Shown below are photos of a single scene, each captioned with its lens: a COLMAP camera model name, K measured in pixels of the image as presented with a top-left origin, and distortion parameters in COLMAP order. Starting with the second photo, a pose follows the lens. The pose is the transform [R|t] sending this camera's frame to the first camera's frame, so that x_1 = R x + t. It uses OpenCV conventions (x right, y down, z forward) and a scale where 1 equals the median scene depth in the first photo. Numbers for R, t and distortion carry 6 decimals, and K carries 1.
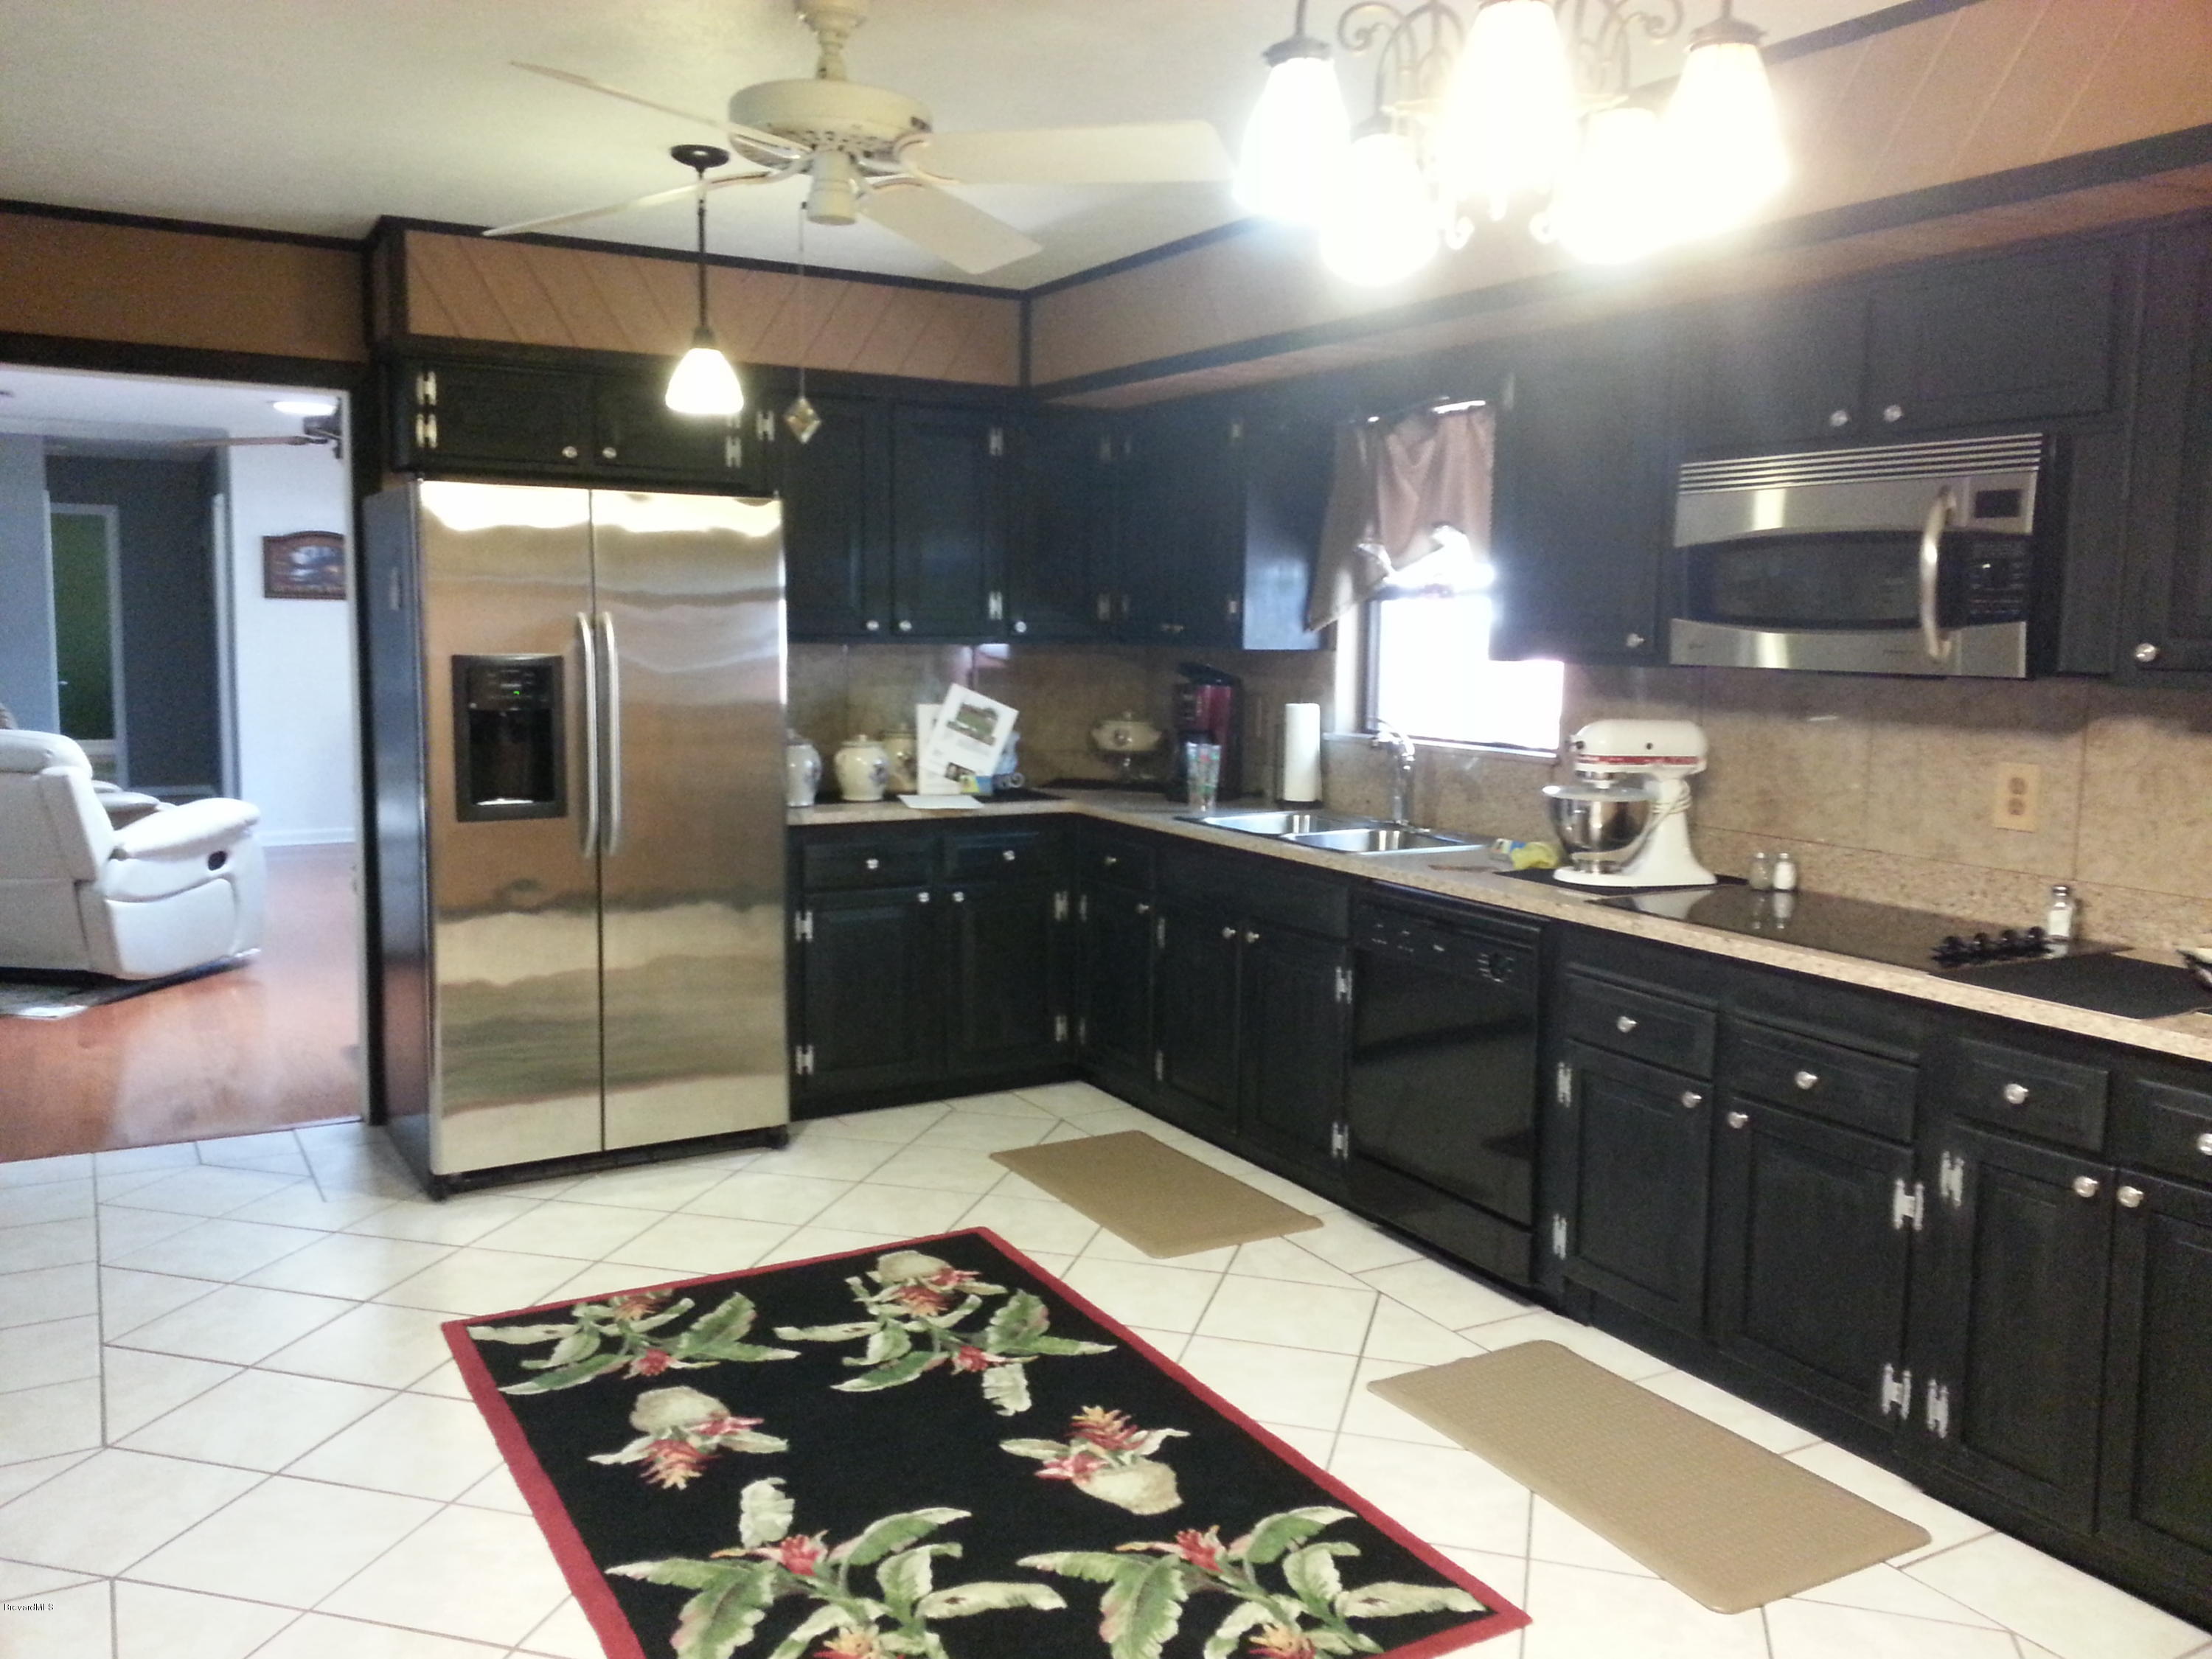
lens RADIAL K [[1752.6, 0, 1084.3], [0, 1752.6, 830.5], [0, 0, 1]] dist [0.096256, -0.158704]
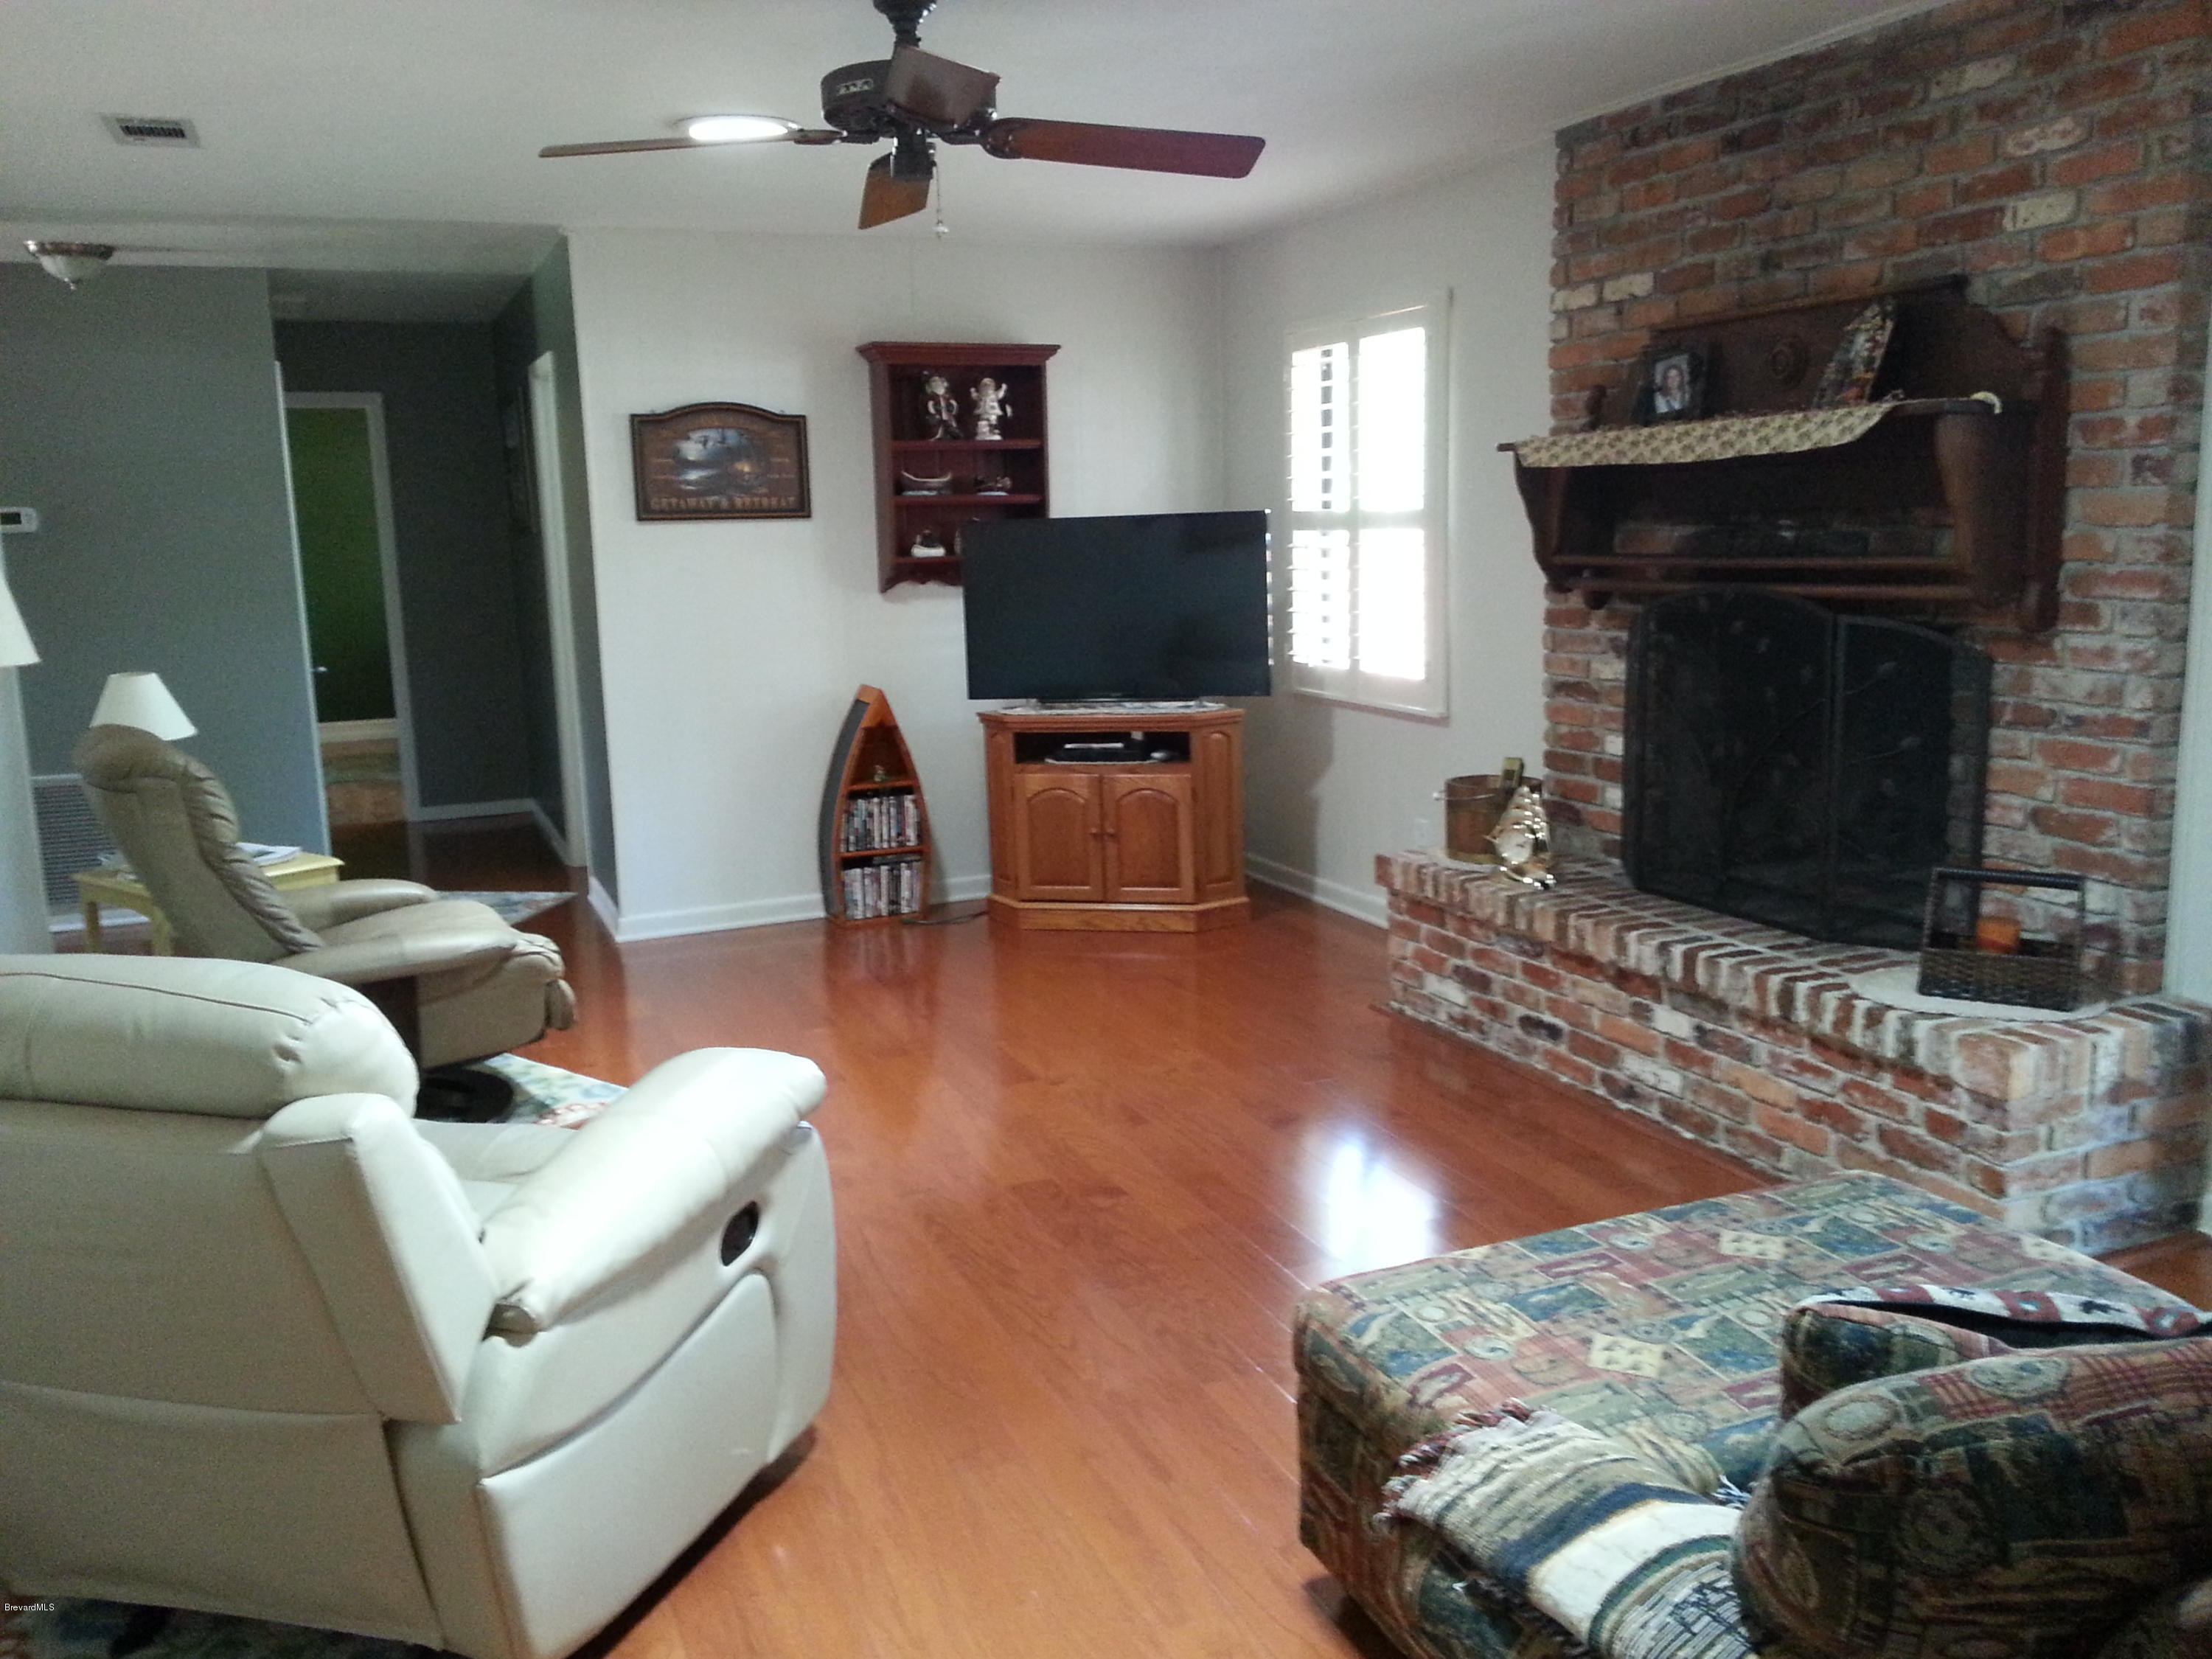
lens RADIAL K [[1752.6, 0, 1084.3], [0, 1752.6, 830.5], [0, 0, 1]] dist [0.096256, -0.158704]
pose [[0.992688, -0.021822, -0.118723, -0.247642], [0.028249, 0.998210, 0.052724, -0.055564], [0.117360, -0.055692, 0.991527, 0.432834]]
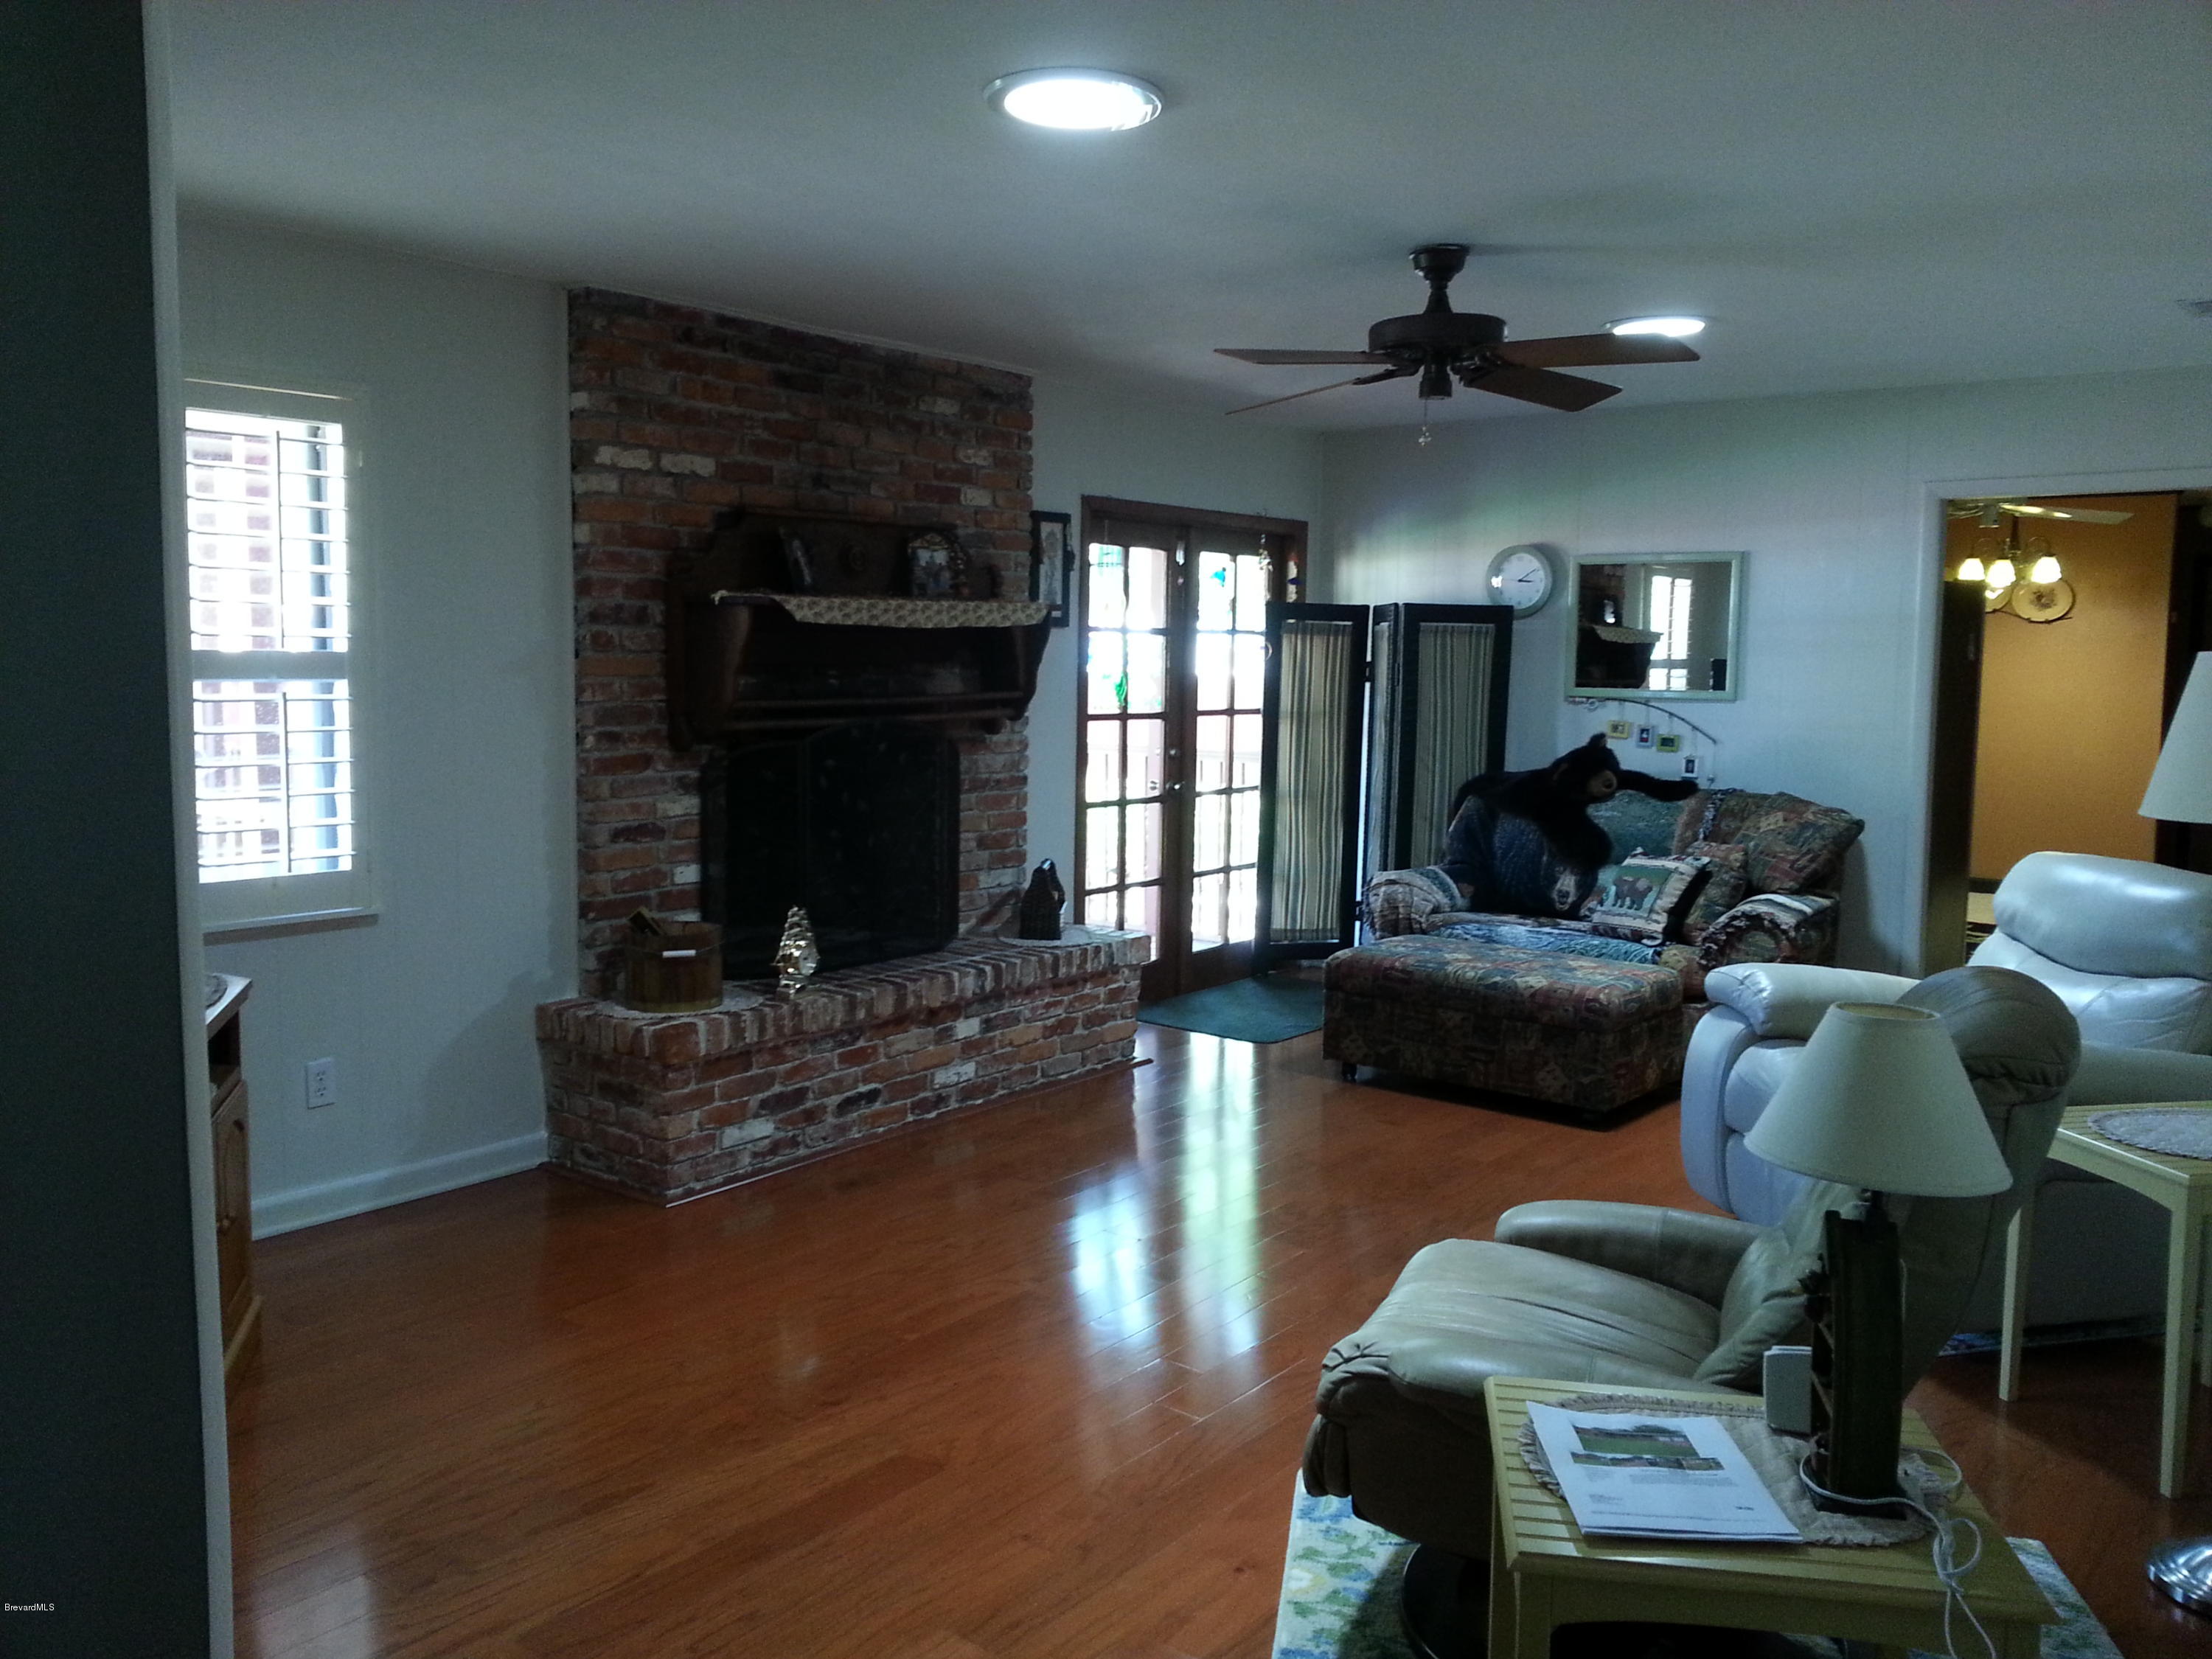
lens RADIAL K [[1752.6, 0, 1084.3], [0, 1752.6, 830.5], [0, 0, 1]] dist [0.096256, -0.158704]
pose [[-0.375388, -0.111849, 0.920094, -0.460089], [0.103420, 0.981439, 0.161500, -0.093908], [-0.921080, 0.155782, -0.356853, 0.711557]]
